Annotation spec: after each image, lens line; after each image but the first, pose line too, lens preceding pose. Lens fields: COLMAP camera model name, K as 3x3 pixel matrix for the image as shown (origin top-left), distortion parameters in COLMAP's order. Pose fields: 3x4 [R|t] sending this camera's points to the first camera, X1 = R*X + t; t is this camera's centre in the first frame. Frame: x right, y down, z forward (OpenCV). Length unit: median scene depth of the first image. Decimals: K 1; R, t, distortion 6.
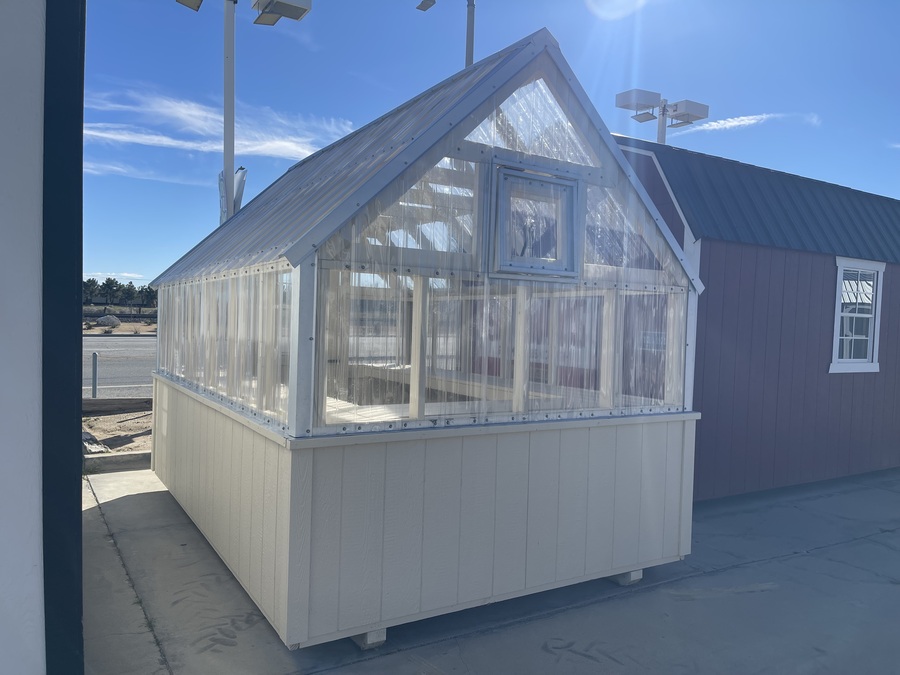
lens RADIAL K [[686.1, 0, 449.9], [0, 686.1, 340.4], [0, 0, 1]] dist [0.066756, -0.085453]
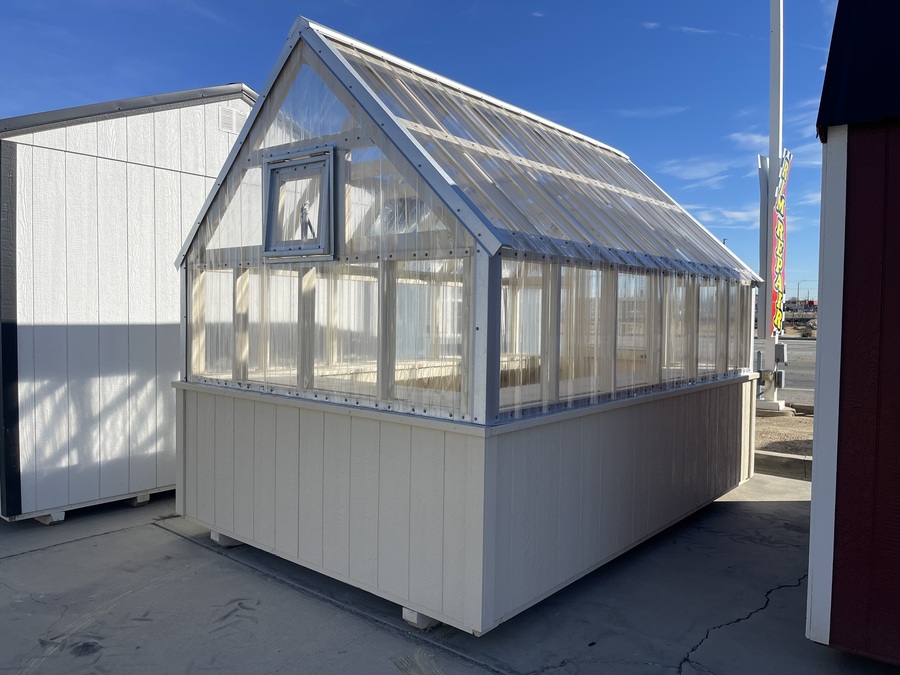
lens RADIAL K [[686.1, 0, 454.1], [0, 686.1, 336.0], [0, 0, 1]] dist [0.066756, -0.085453]
pose [[0.306767, 0.007263, -0.951757, 1.147417], [-0.027620, 0.999618, -0.001274, 0.017988], [0.951384, 0.026678, 0.306850, 0.874427]]
